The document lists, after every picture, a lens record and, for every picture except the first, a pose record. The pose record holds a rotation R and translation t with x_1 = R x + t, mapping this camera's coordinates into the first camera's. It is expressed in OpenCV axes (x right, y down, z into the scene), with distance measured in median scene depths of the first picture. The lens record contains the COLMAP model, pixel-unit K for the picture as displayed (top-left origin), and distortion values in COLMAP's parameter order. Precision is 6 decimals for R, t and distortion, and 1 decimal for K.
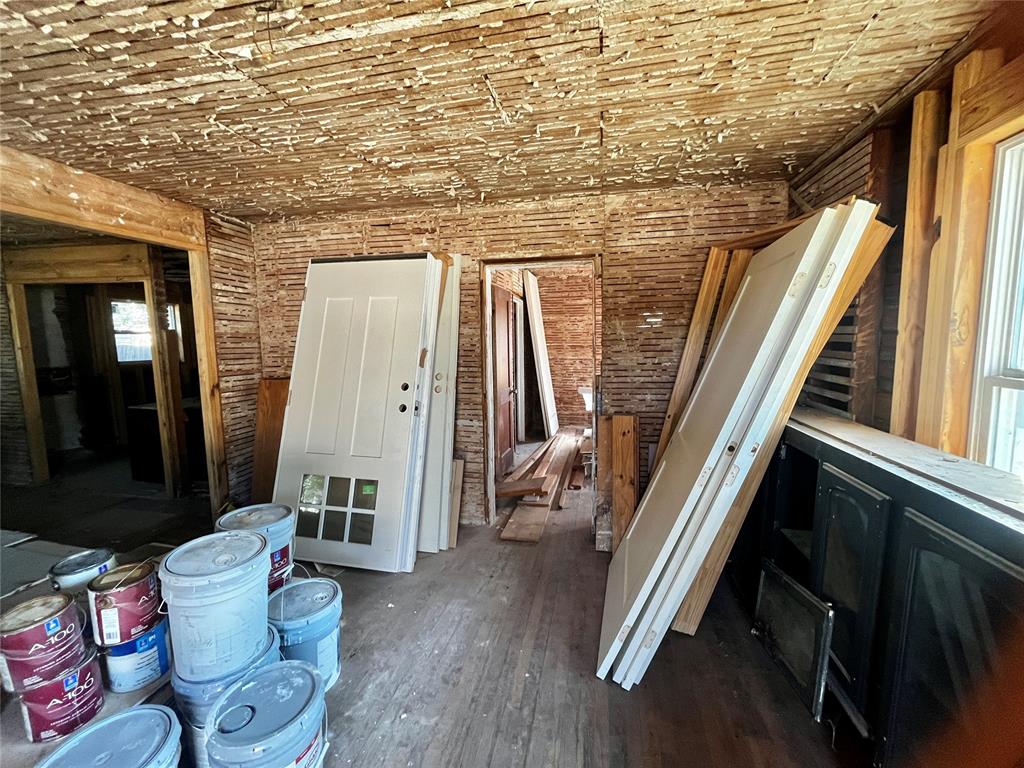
lens RADIAL K [[413.8, 0, 512.9], [0, 413.8, 383.2], [0, 0, 1]] dist [0.000204, -0.000499]
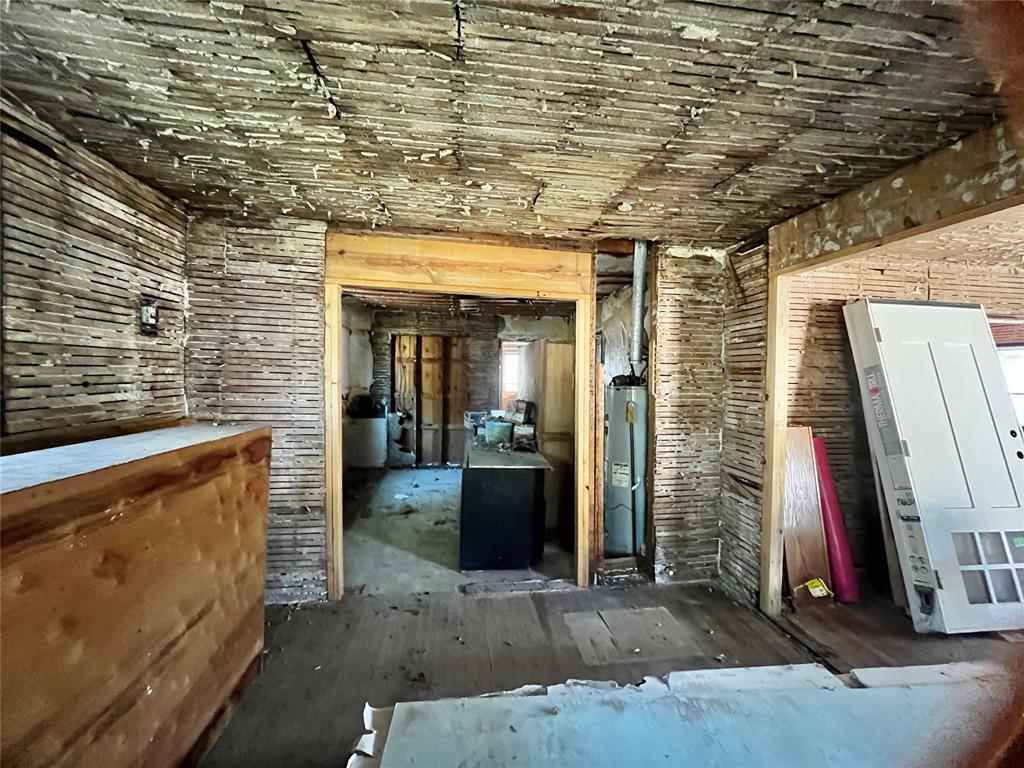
lens RADIAL K [[413.8, 0, 512.9], [0, 413.8, 383.2], [0, 0, 1]] dist [0.000204, -0.000499]
pose [[0.940323, 0.017775, 0.339818, -1.670823], [0.009553, 0.996862, -0.078576, -0.044551], [-0.340149, 0.077133, 0.937203, 0.438433]]
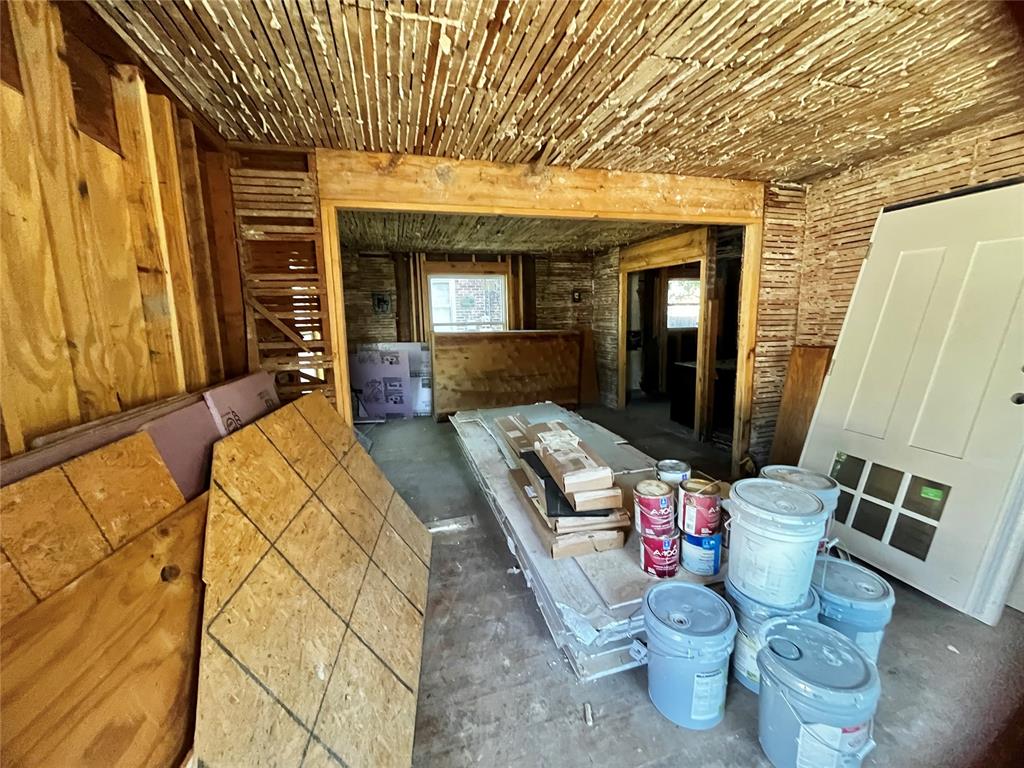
lens RADIAL K [[413.8, 0, 512.9], [0, 413.8, 383.2], [0, 0, 1]] dist [0.000204, -0.000499]
pose [[0.475095, 0.135621, -0.869420, -0.070717], [-0.077745, 0.990657, 0.112049, 0.022886], [0.876493, 0.014359, 0.481200, -0.076175]]
